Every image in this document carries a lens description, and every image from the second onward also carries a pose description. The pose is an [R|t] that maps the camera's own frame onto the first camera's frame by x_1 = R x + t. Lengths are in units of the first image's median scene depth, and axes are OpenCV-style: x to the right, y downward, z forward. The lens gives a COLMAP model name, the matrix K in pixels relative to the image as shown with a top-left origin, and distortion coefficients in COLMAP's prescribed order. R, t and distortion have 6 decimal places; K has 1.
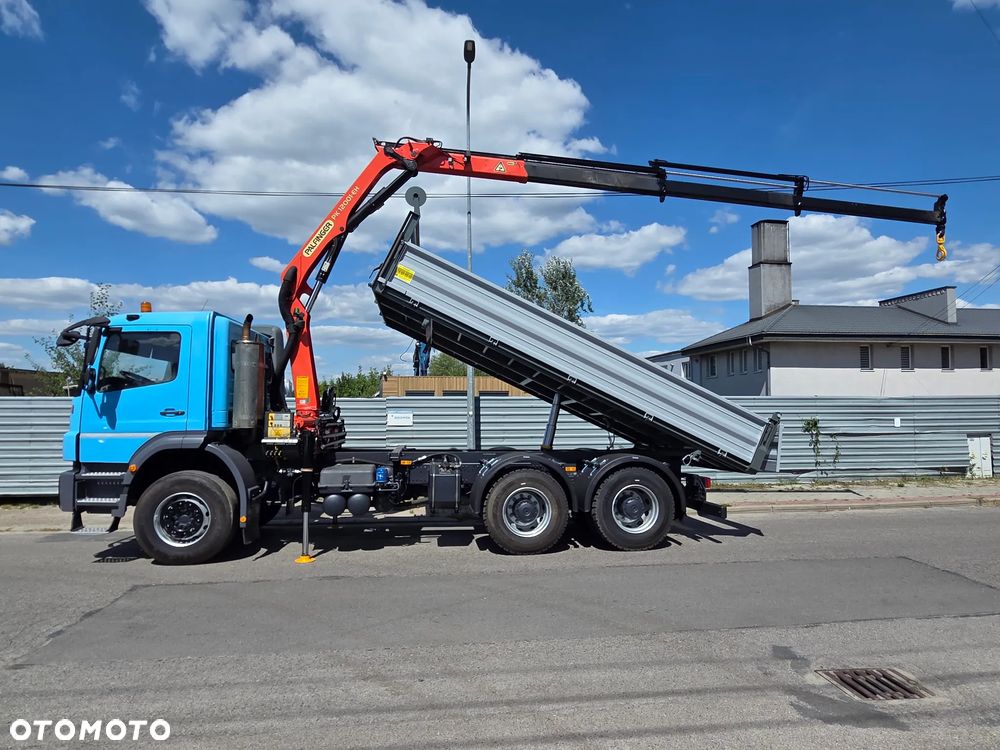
lens RADIAL K [[587.6, 0, 497.1], [0, 587.6, 383.5], [0, 0, 1]] dist [-0.000963, -0.000574]
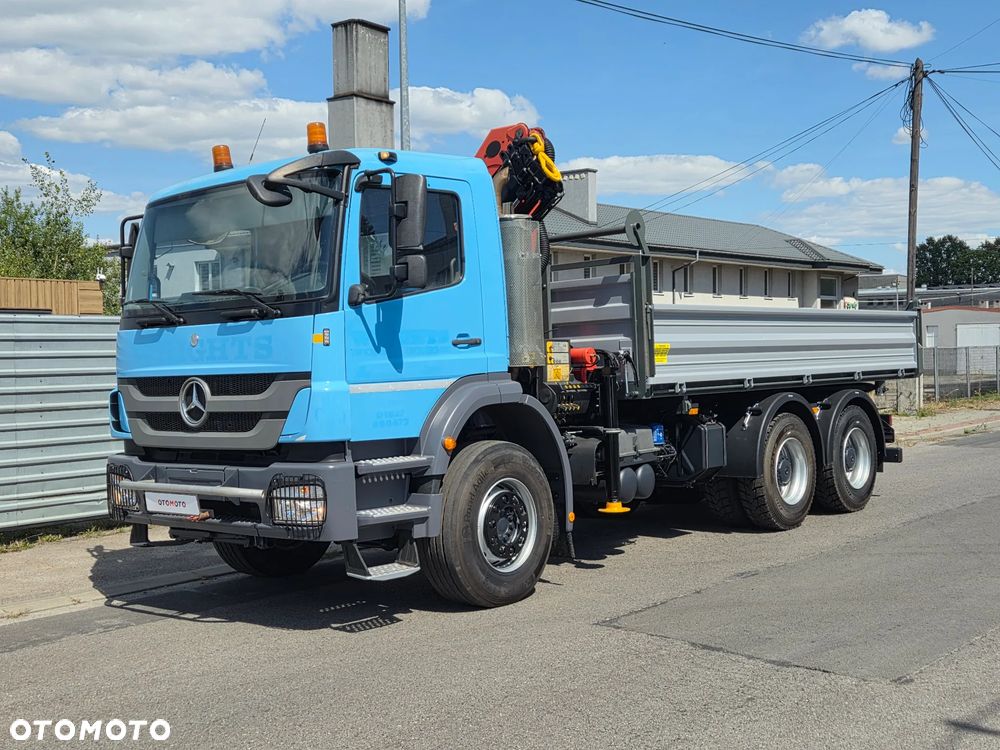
lens RADIAL K [[1216.7, 0, 536.0], [0, 1216.7, 389.5], [0, 0, 1]] dist [0.107330, -0.747742]
pose [[0.714335, -0.041538, 0.698570, -1.193397], [-0.000255, 0.998221, 0.059616, 0.024558], [-0.699804, -0.042764, 0.713054, 0.130093]]
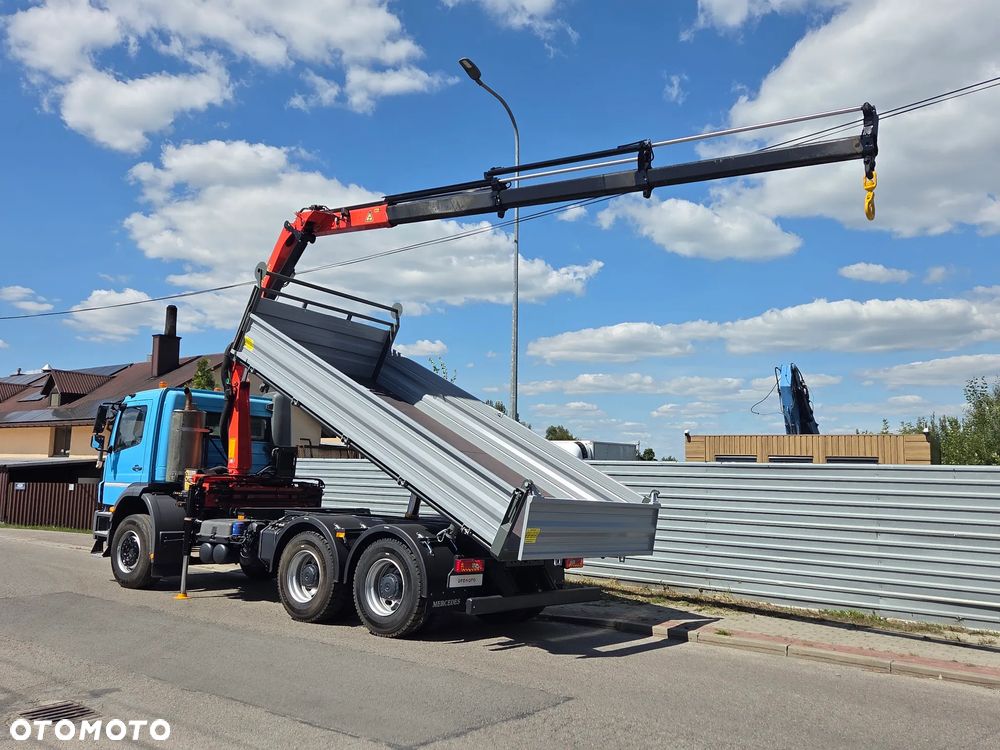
lens RADIAL K [[847.5, 0, 512.3], [0, 847.5, 386.3], [0, 0, 1]] dist [0.051636, -0.006299]
pose [[0.709446, -0.052693, -0.702787, 1.249364], [0.003828, 0.997474, -0.070924, 0.006253], [0.704749, 0.047626, 0.707856, 0.220099]]
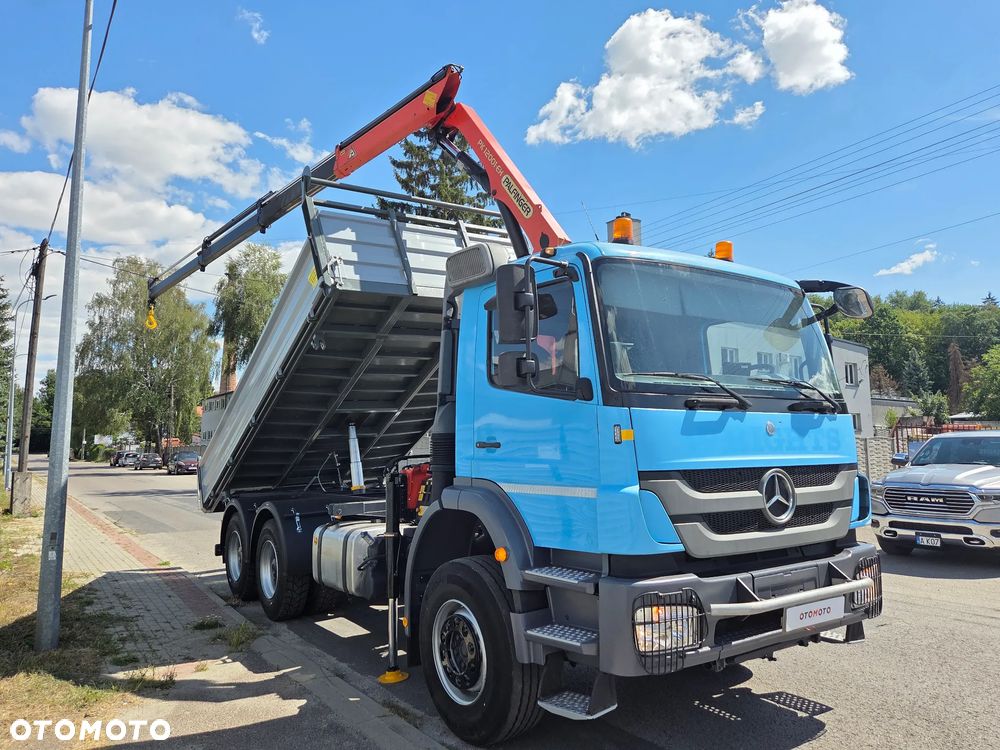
lens RADIAL K [[714.5, 0, 504.6], [0, 714.5, 361.4], [0, 0, 1]] dist [0.035265, -0.005642]
pose [[-0.474240, 0.115075, 0.872842, -1.081168], [-0.027556, 0.988995, -0.145361, 0.079336], [-0.879964, -0.092988, -0.465850, 1.494839]]
